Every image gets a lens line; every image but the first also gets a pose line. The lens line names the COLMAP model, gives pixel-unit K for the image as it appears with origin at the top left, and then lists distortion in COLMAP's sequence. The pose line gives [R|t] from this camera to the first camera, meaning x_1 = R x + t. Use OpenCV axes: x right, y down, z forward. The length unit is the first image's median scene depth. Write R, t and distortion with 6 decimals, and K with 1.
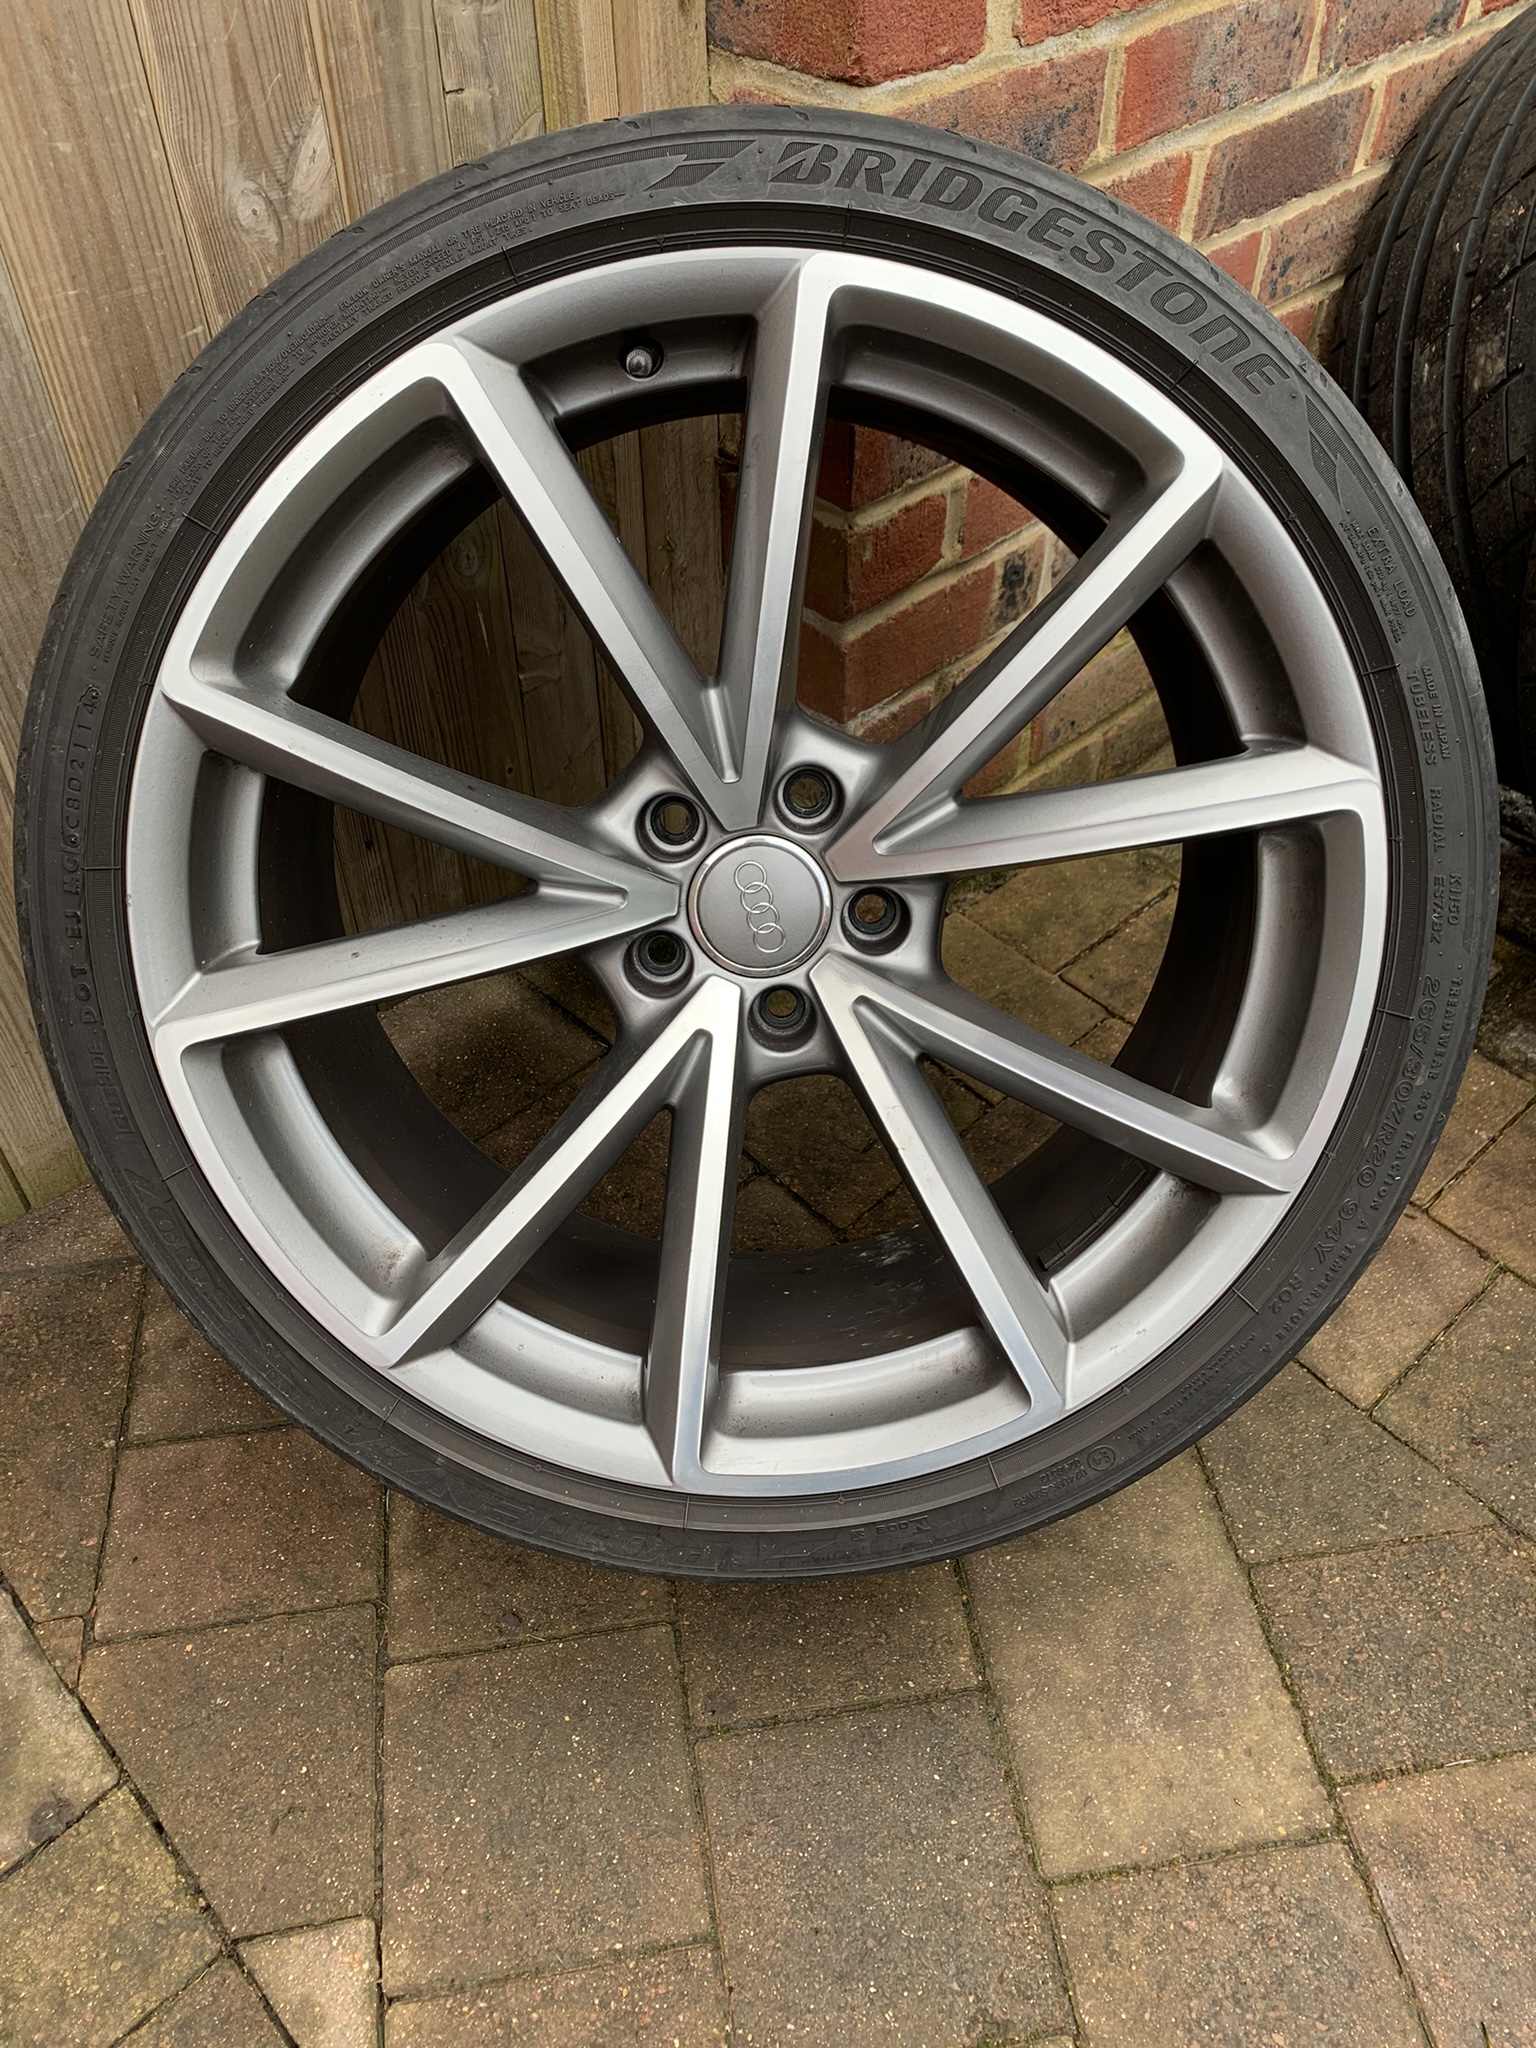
lens RADIAL K [[1595.7, 0, 773.0], [0, 1595.7, 1021.7], [0, 0, 1]] dist [0.007044, -0.000734]
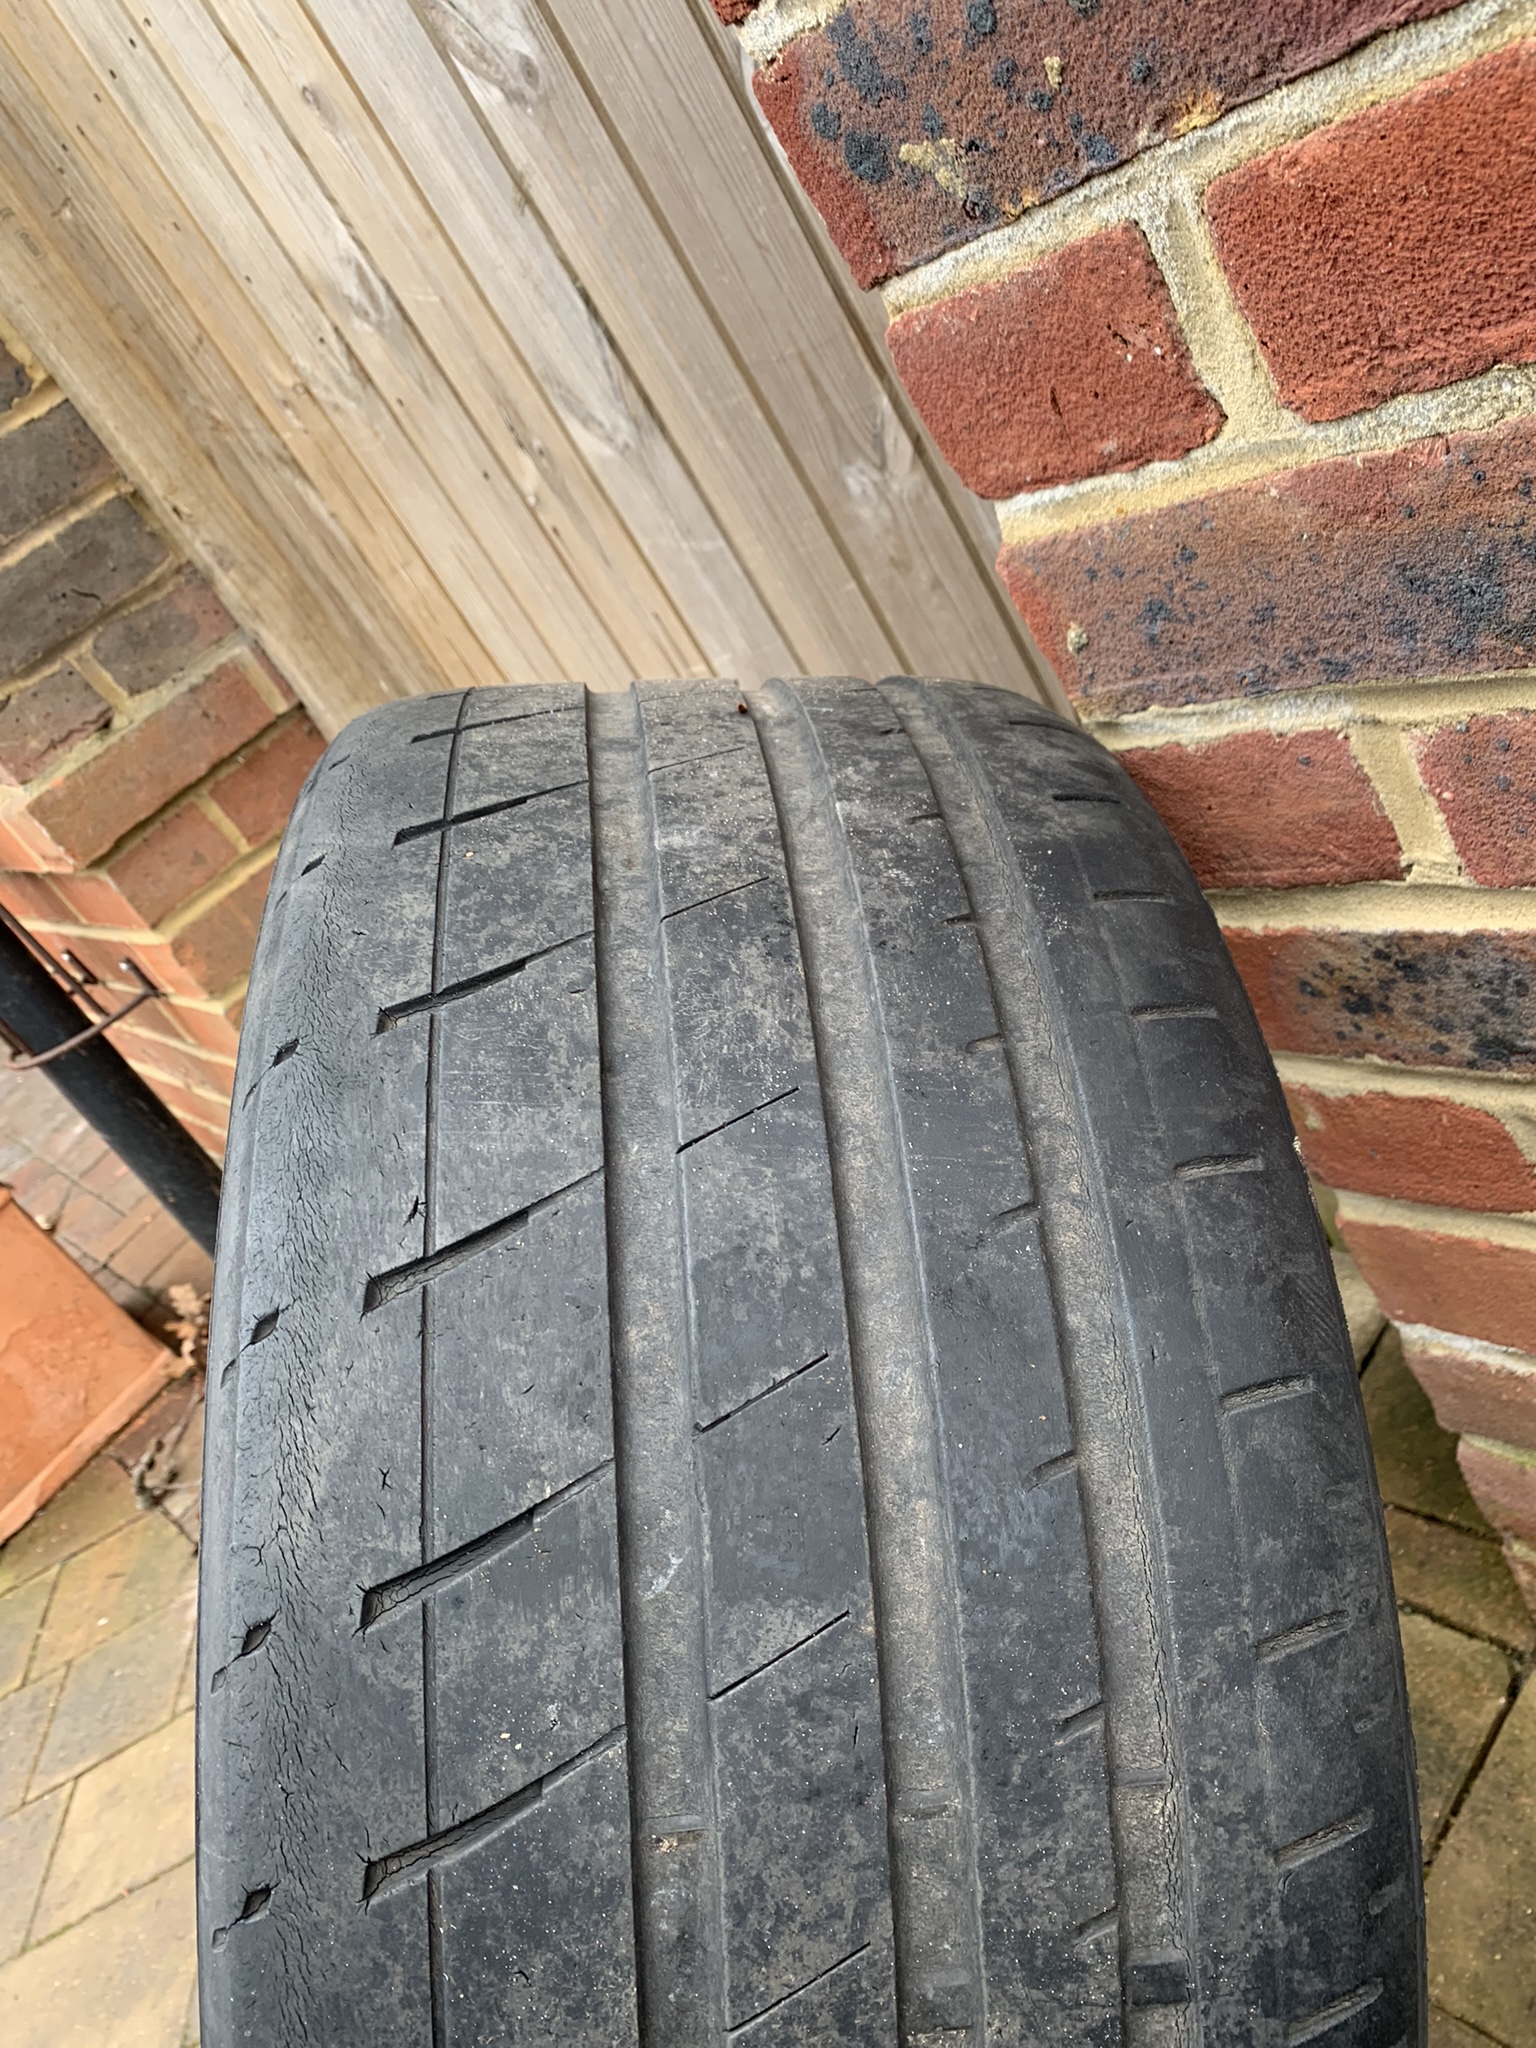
lens RADIAL K [[1595.7, 0, 781.4], [0, 1595.7, 1032.5], [0, 0, 1]] dist [0.007044, -0.000734]
pose [[-0.015649, 0.513752, -0.857796, 0.625510], [-0.254451, 0.827611, 0.500315, -0.634416], [0.966959, 0.226097, 0.117773, 0.808579]]
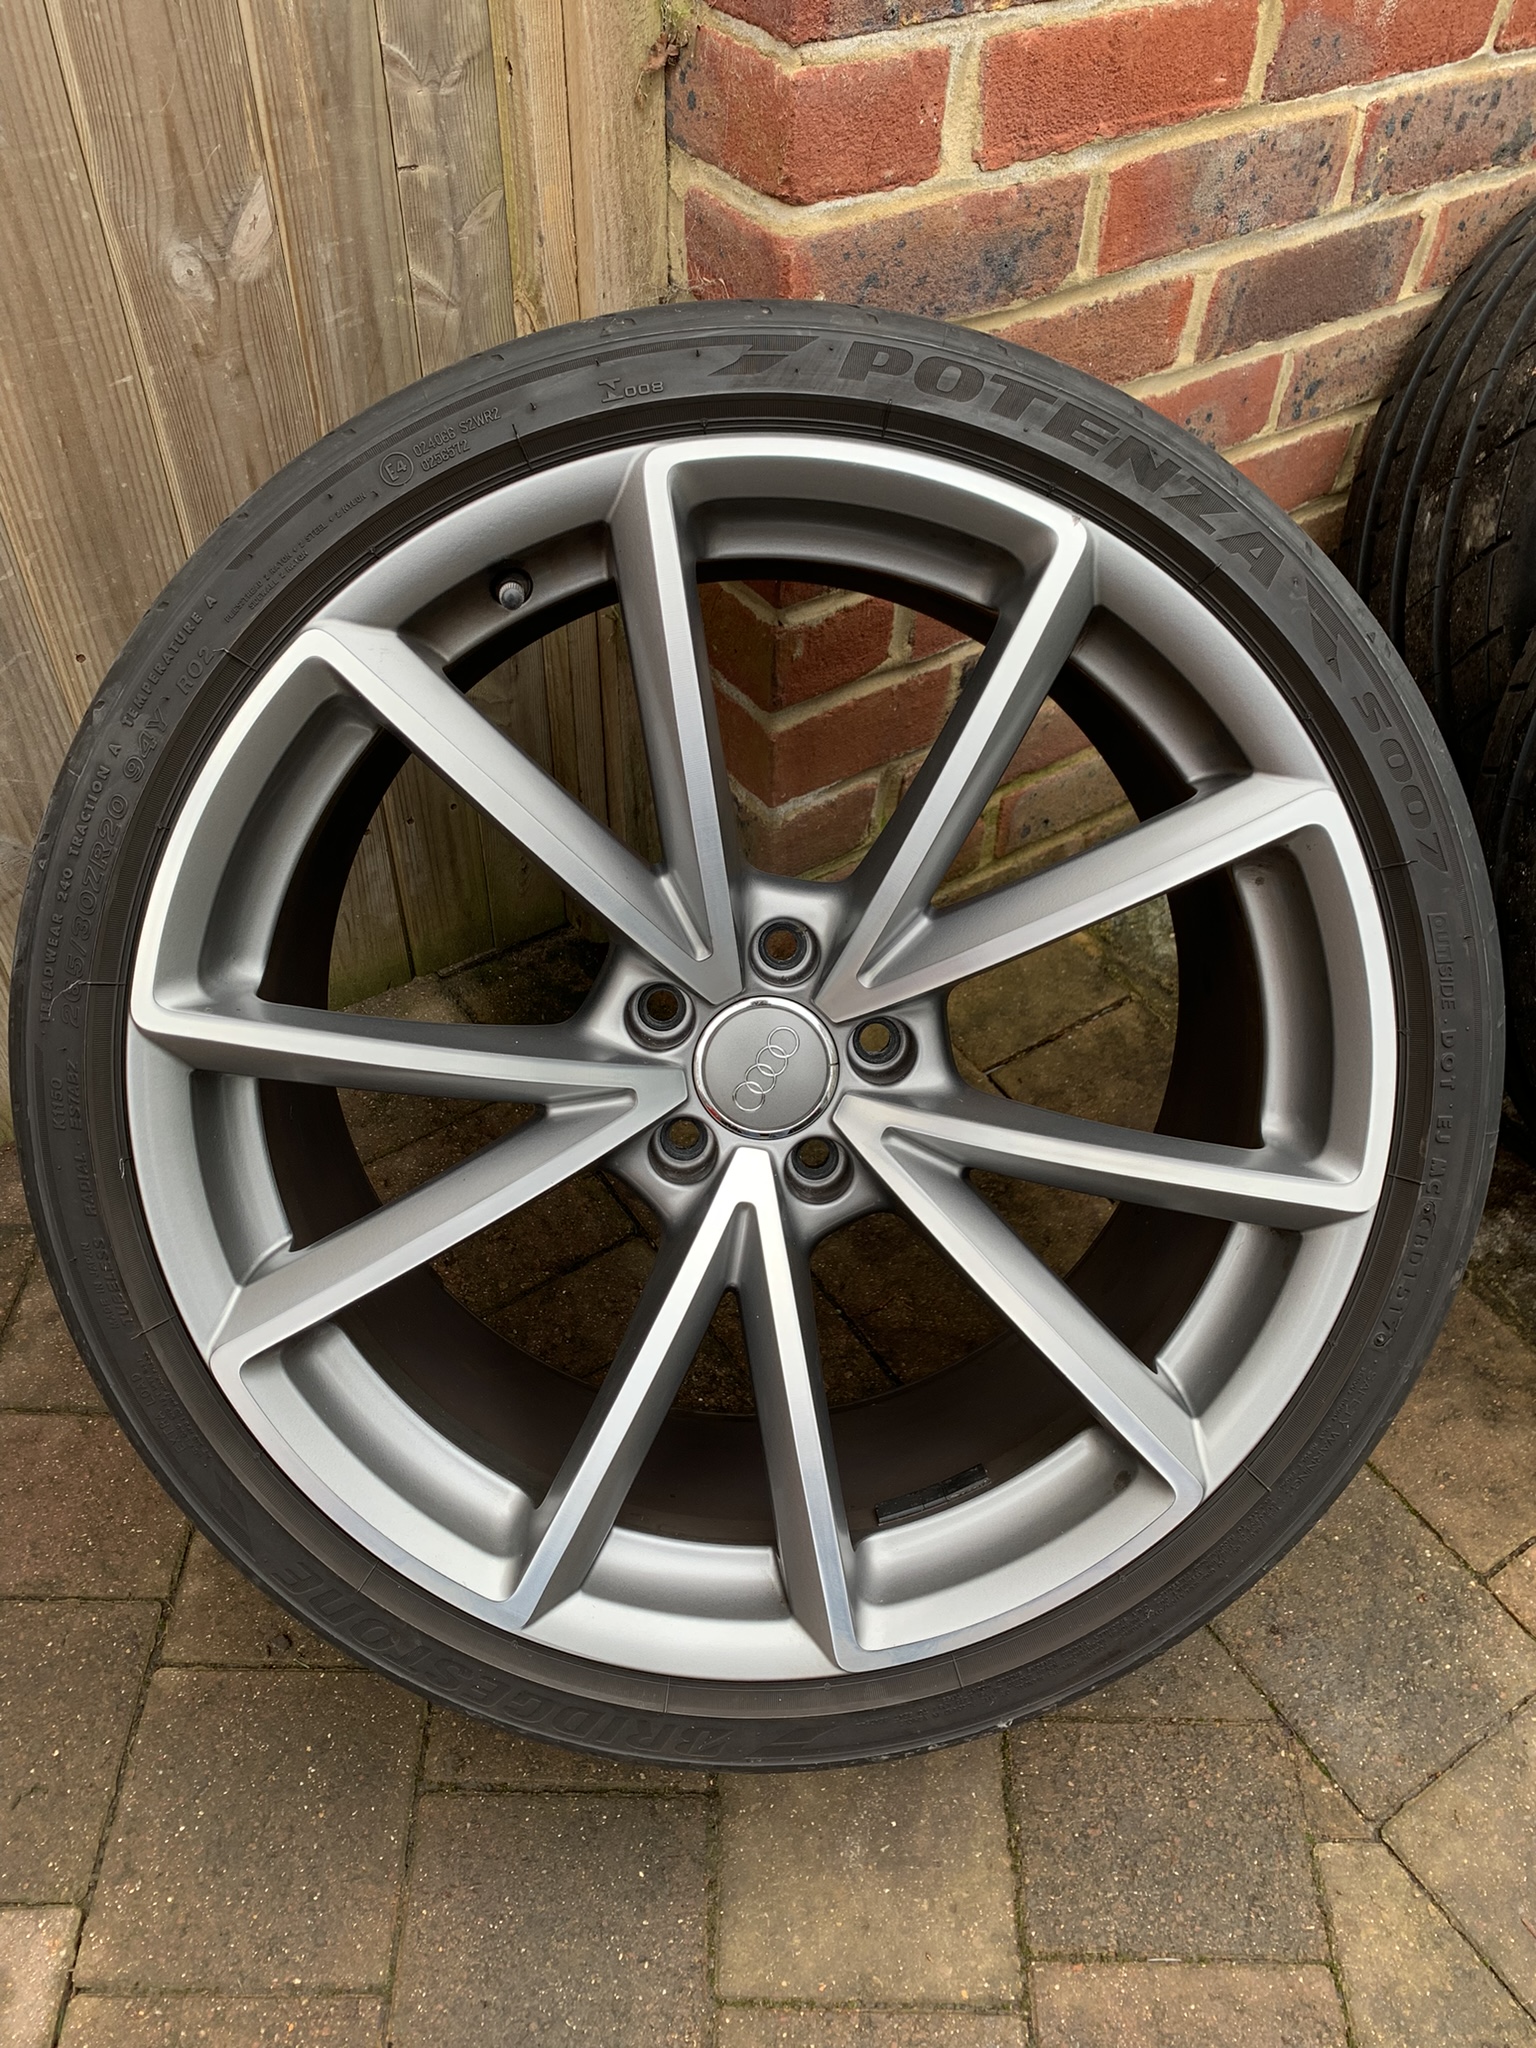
lens RADIAL K [[1595.7, 0, 770.8], [0, 1595.7, 1025.6], [0, 0, 1]] dist [0.007044, -0.000734]
pose [[0.985628, 0.142628, -0.090528, 0.184752], [-0.140627, 0.989663, 0.028145, -0.095650], [0.093607, -0.015009, 0.995496, 0.001331]]
